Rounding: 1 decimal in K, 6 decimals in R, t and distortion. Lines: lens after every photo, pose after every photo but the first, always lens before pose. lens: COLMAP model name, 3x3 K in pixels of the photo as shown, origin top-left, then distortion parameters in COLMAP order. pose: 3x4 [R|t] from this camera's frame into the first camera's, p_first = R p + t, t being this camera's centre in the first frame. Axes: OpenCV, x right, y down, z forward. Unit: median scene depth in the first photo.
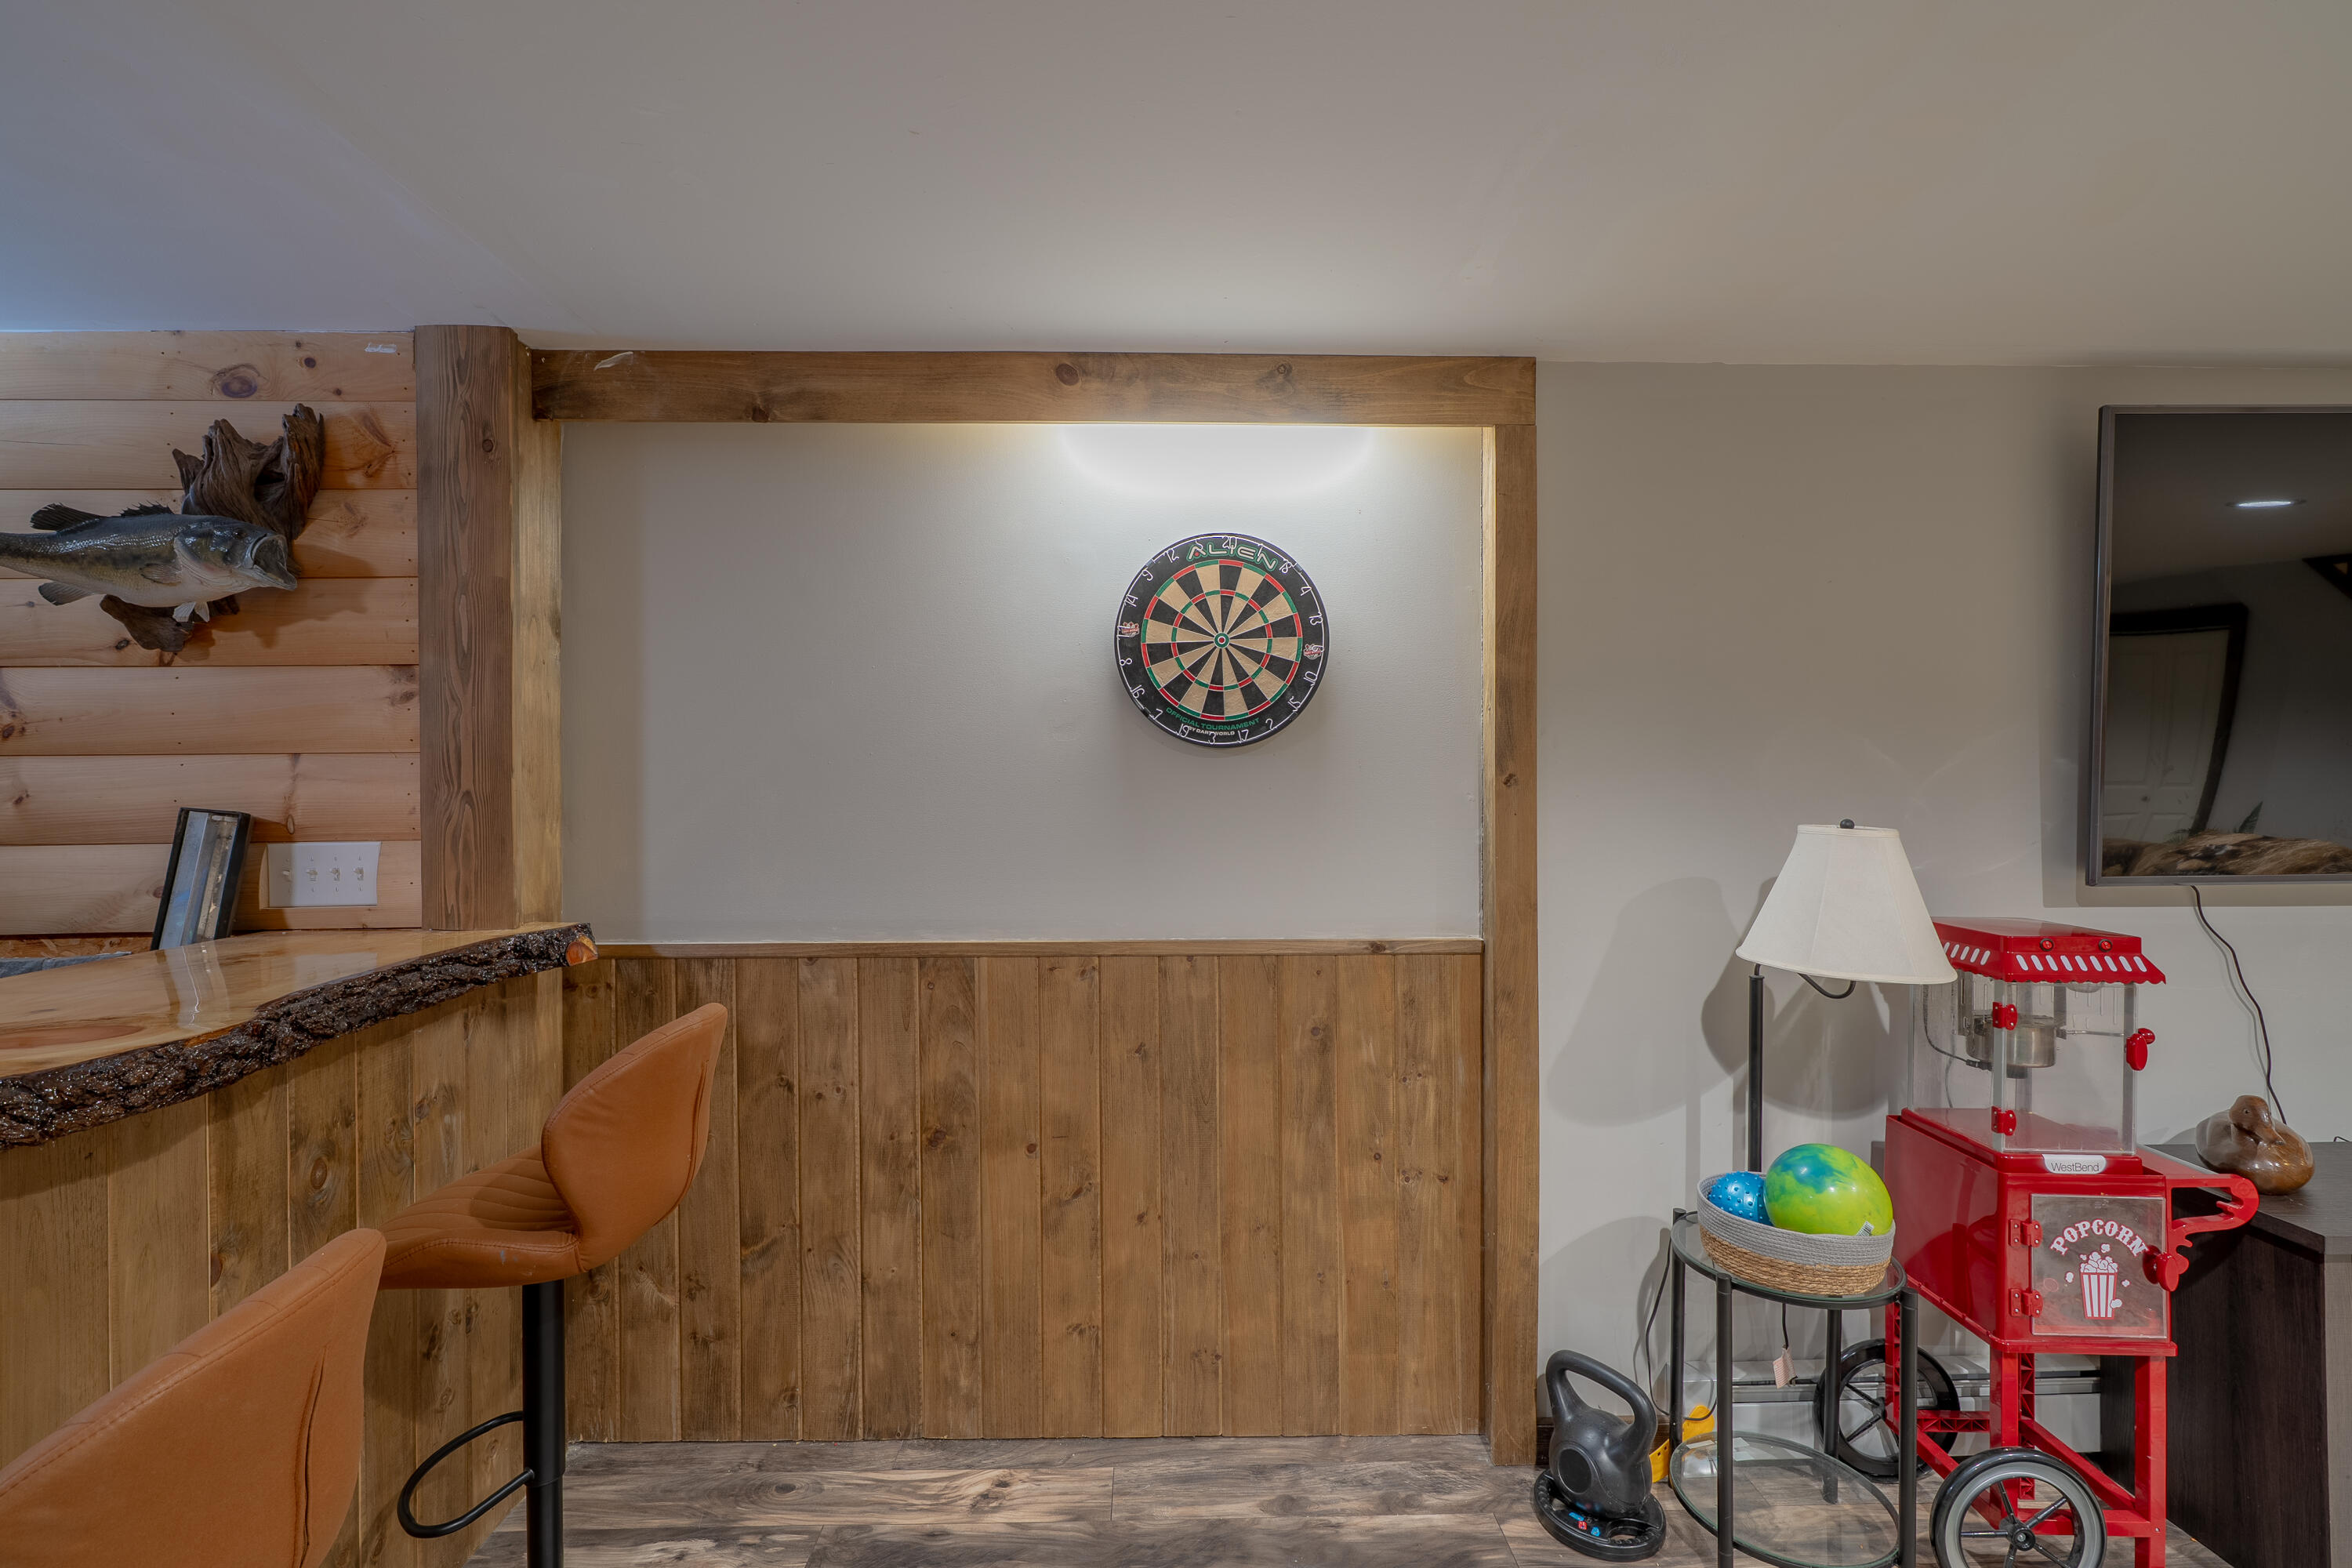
lens RADIAL K [[1060.4, 0, 1180.4], [0, 1060.4, 779.9], [0, 0, 1]] dist [-0.005108, 0.003119]
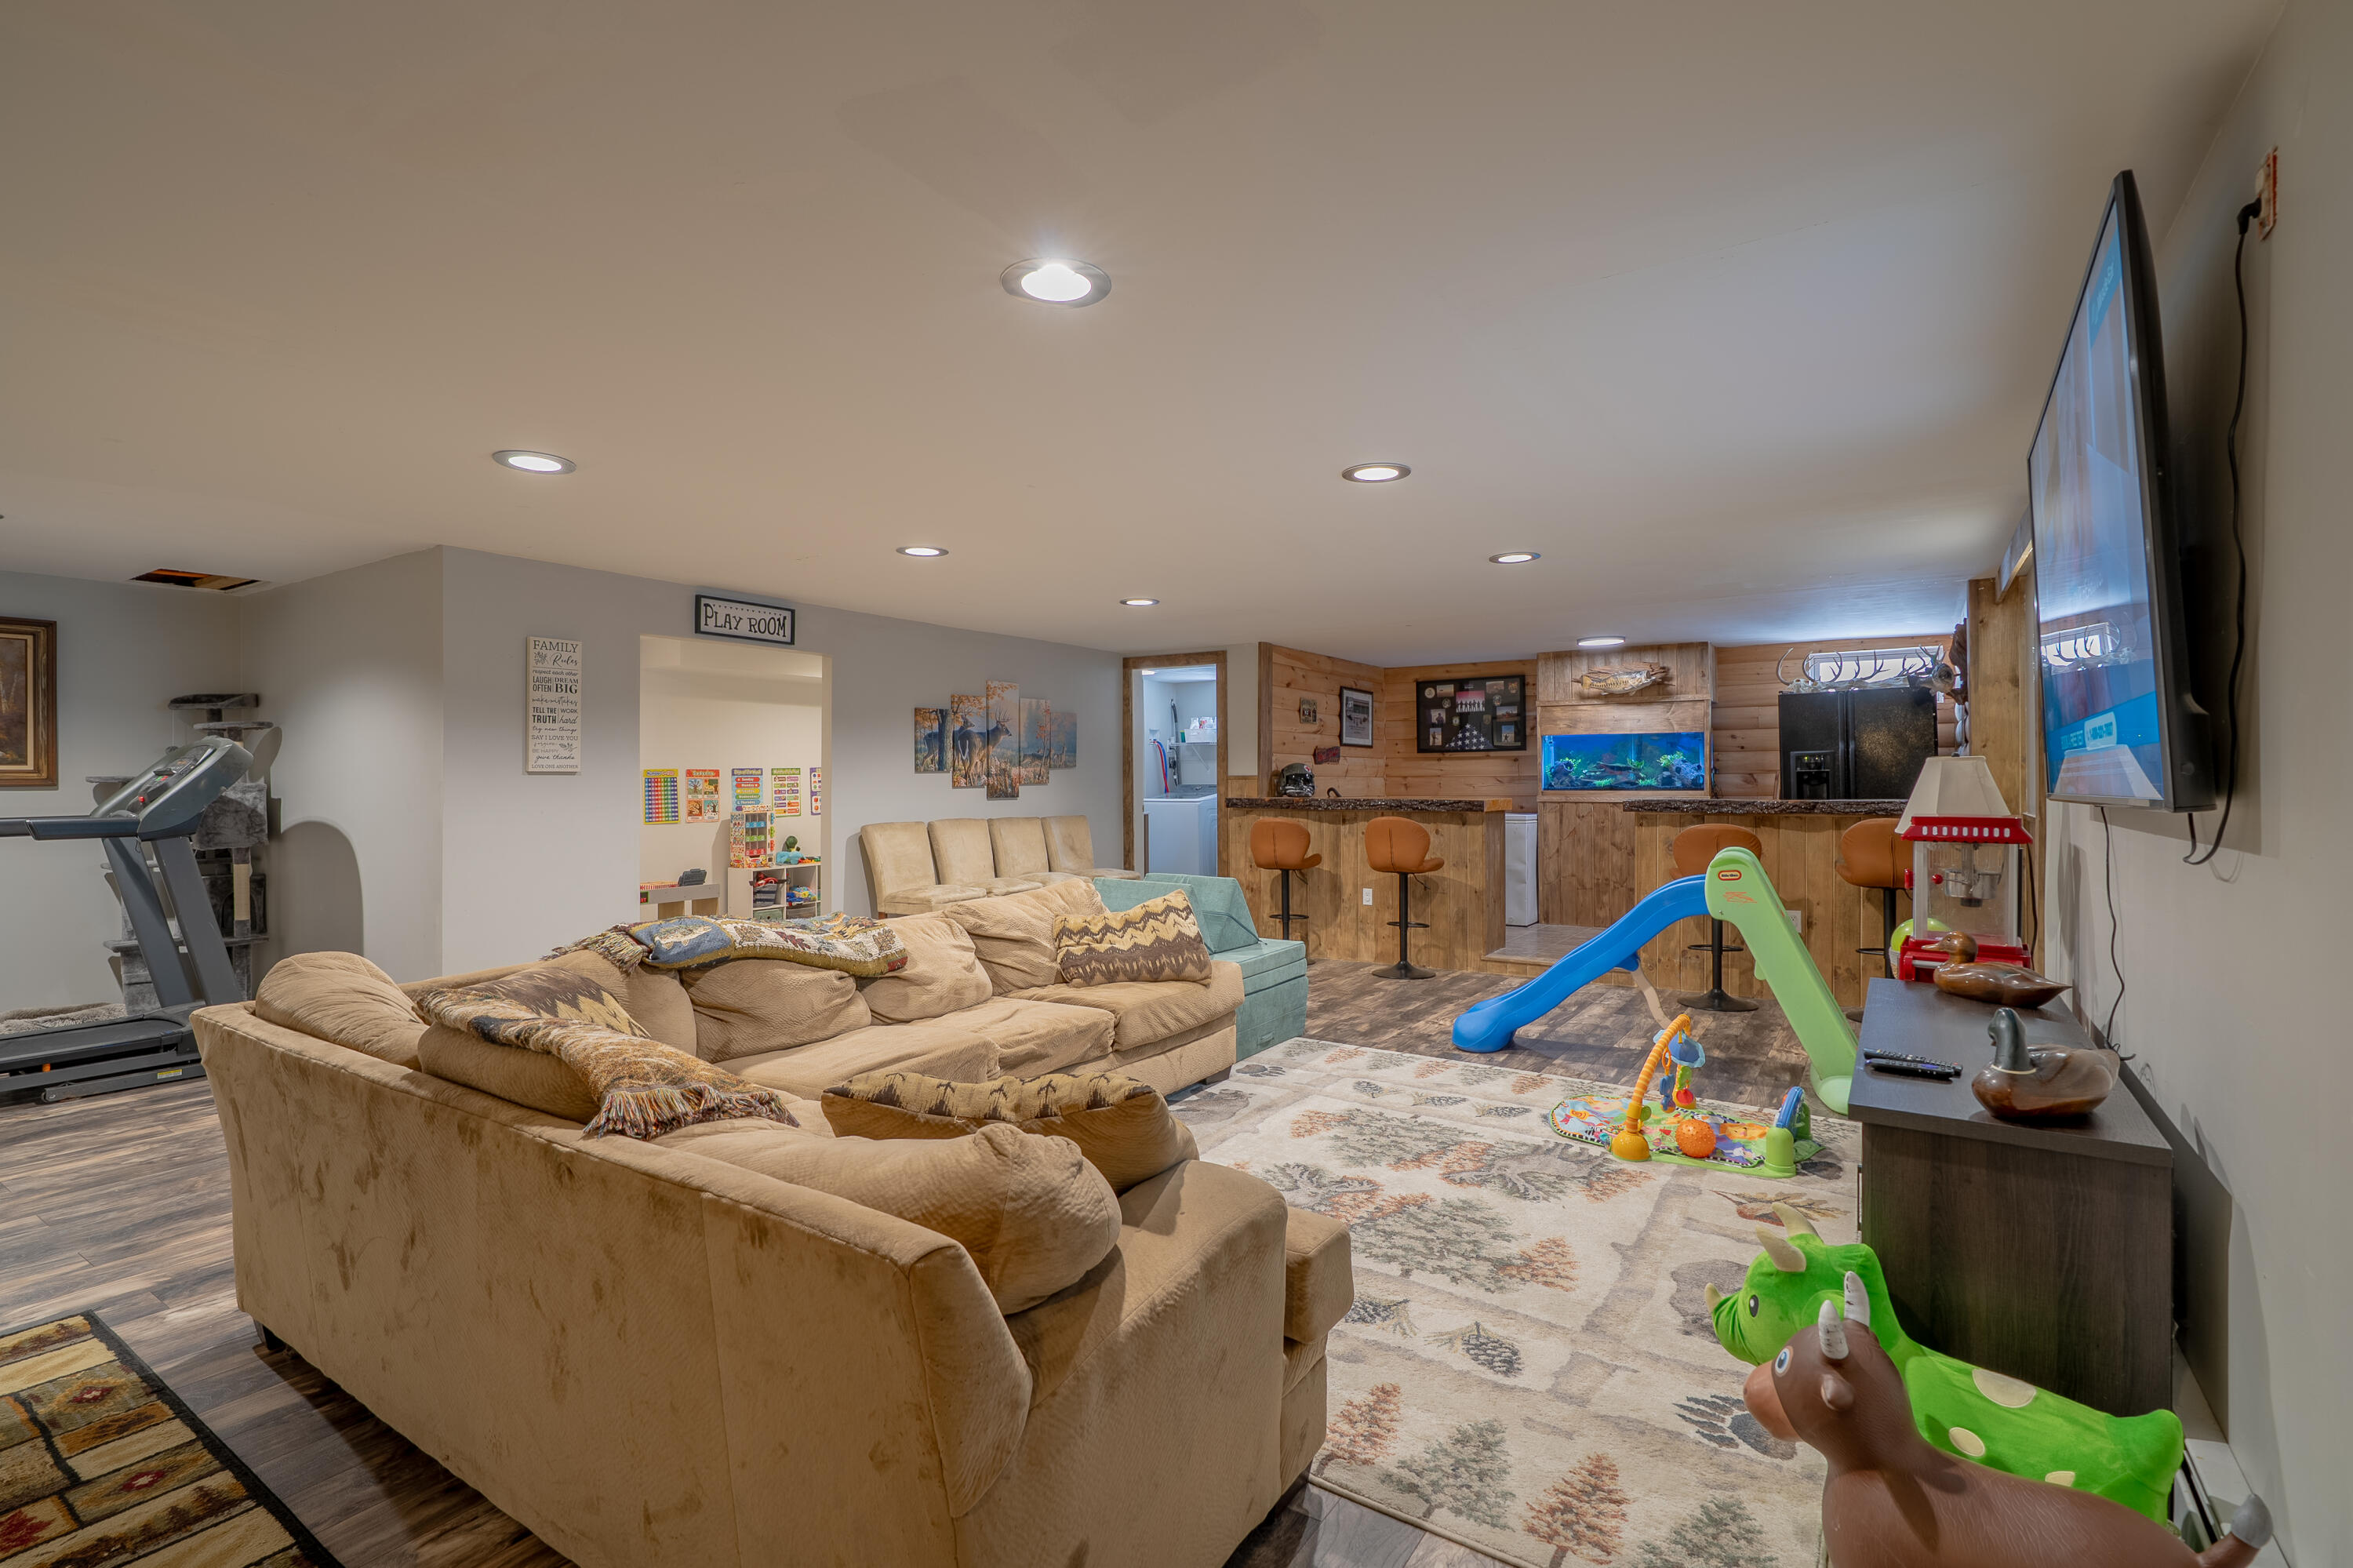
lens RADIAL K [[1060.8, 0, 1193.2], [0, 1060.8, 783.9], [0, 0, 1]] dist [-0.005108, 0.003119]
pose [[-0.570743, 0.009358, -0.821075, 2.717261], [0.004102, 0.999955, 0.008546, 0.066354], [0.821118, 0.001510, -0.570756, 0.902247]]
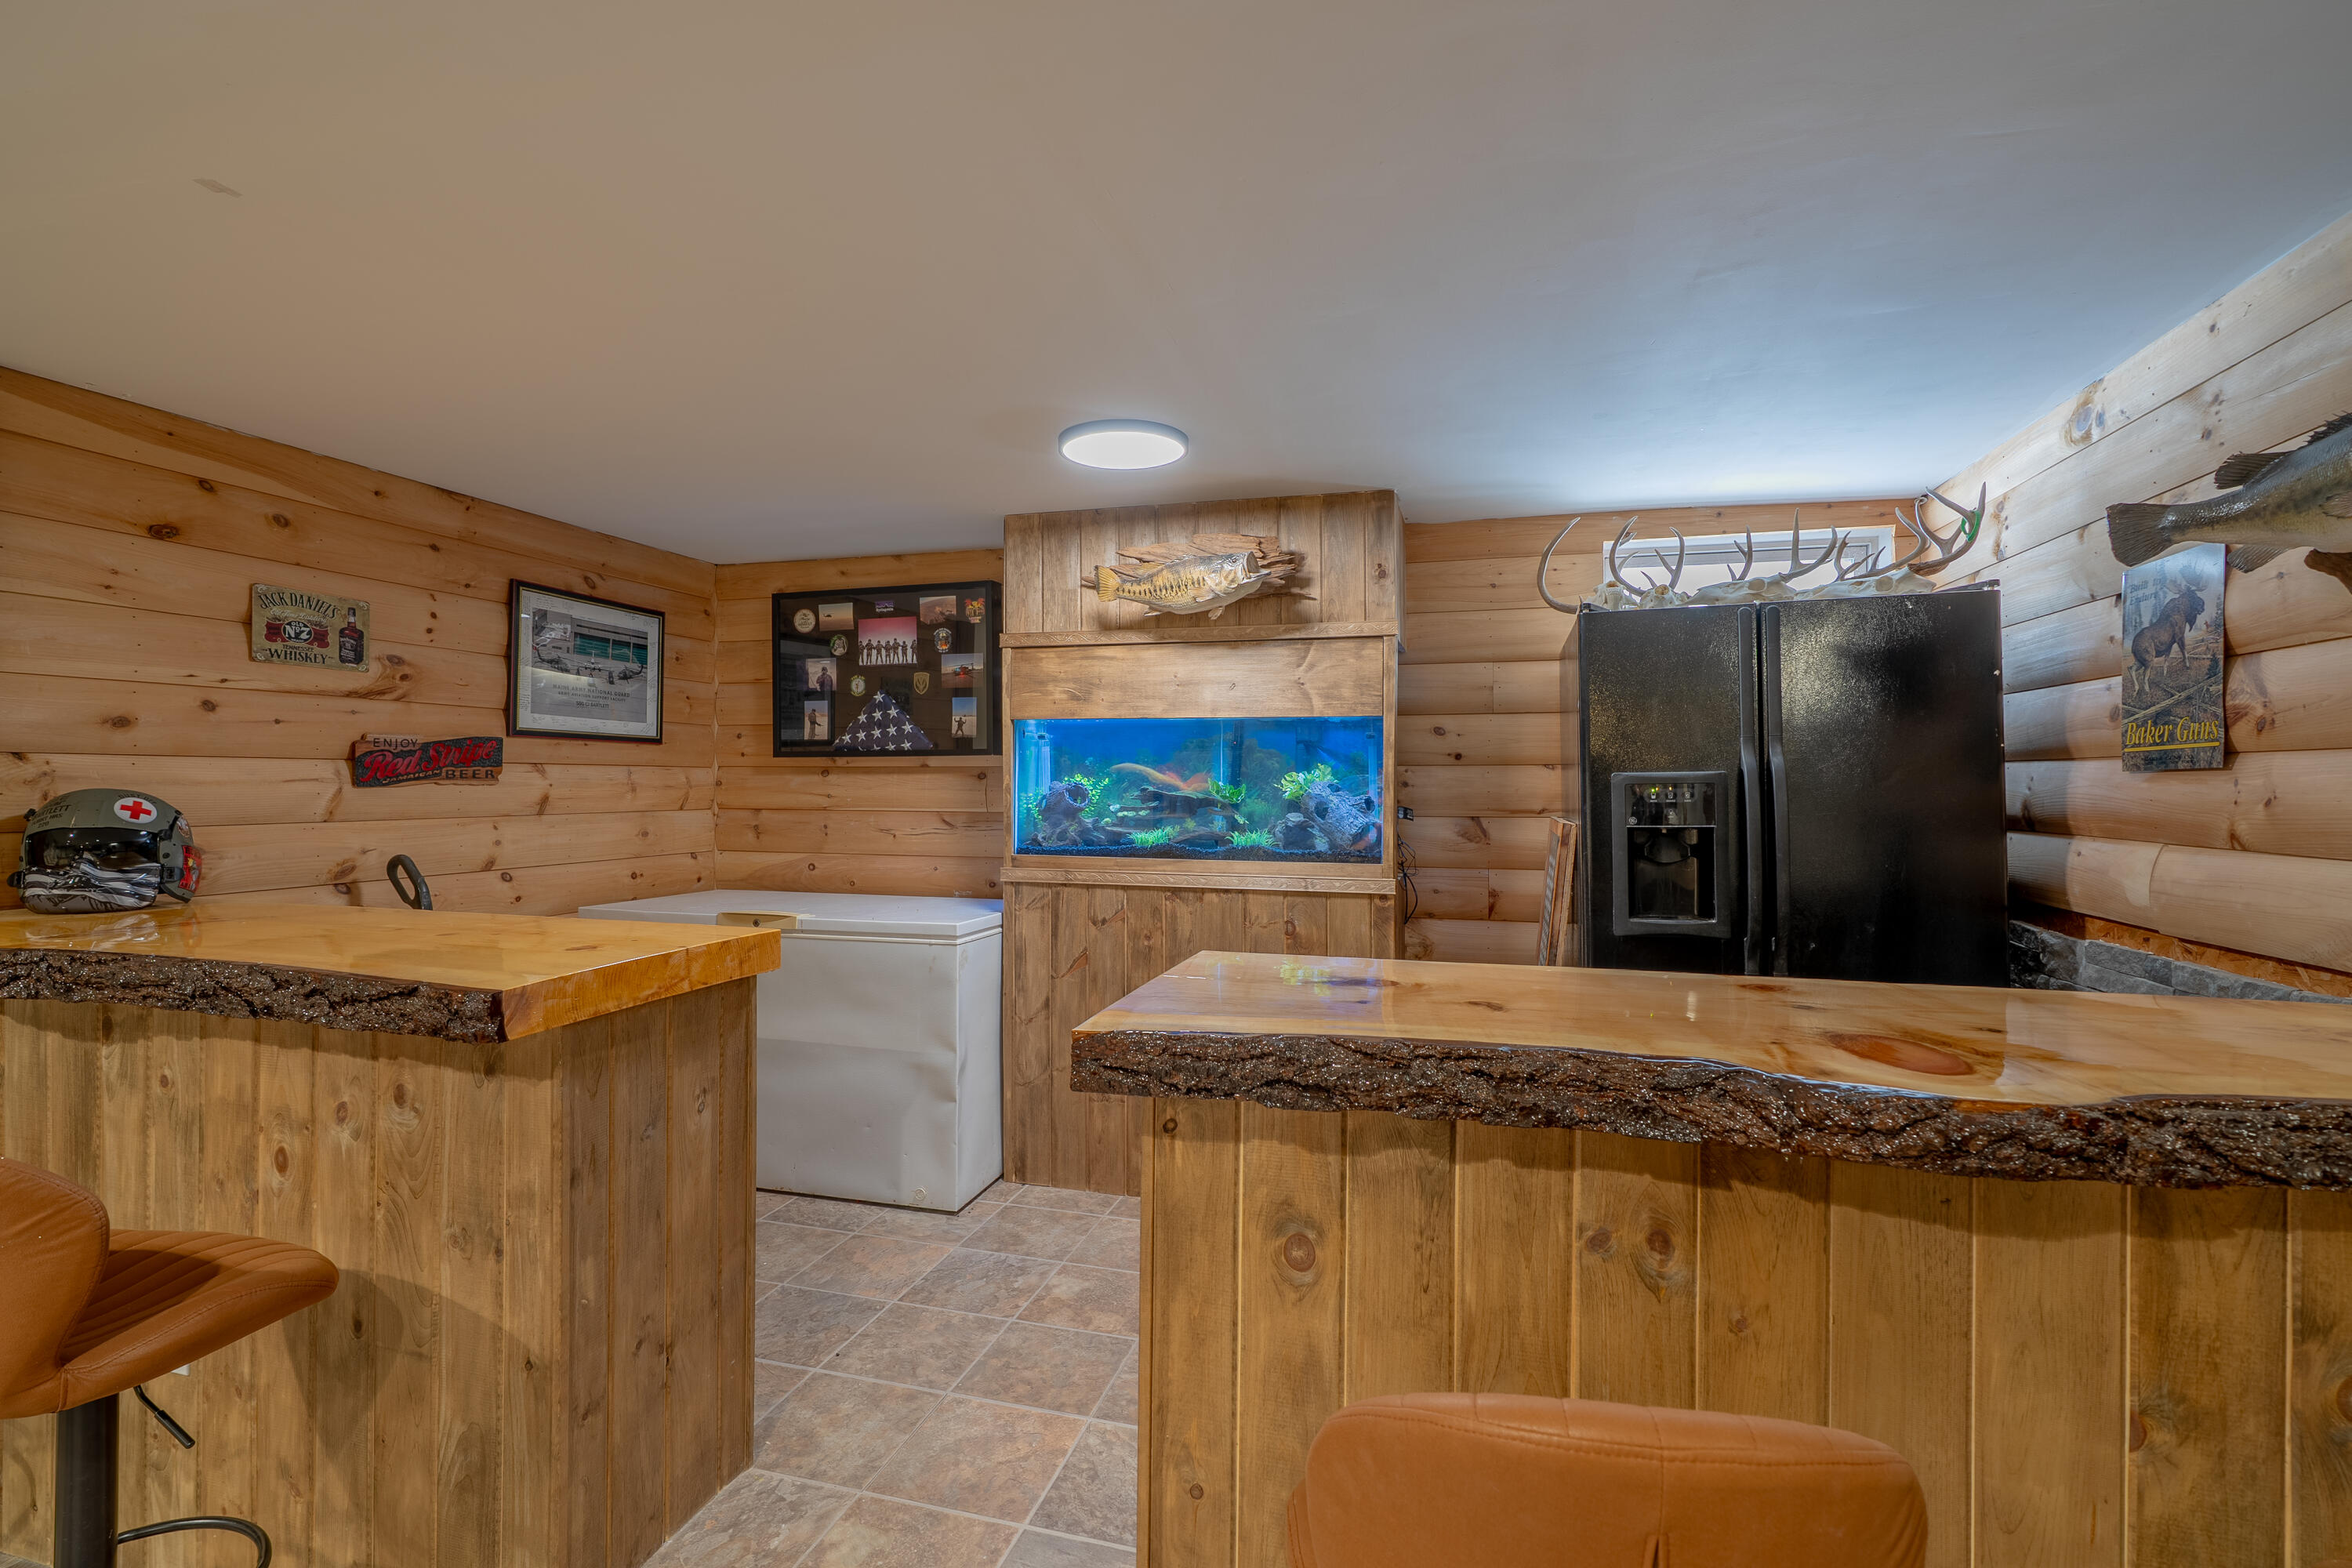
lens RADIAL K [[1060.4, 0, 1177.6], [0, 1060.4, 774.7], [0, 0, 1]] dist [-0.005108, 0.003119]
pose [[-0.300825, 0.000036, -0.953679, 0.003748], [-0.006032, 0.999980, 0.001940, 0.000257], [0.953660, 0.006336, -0.300819, 0.400120]]
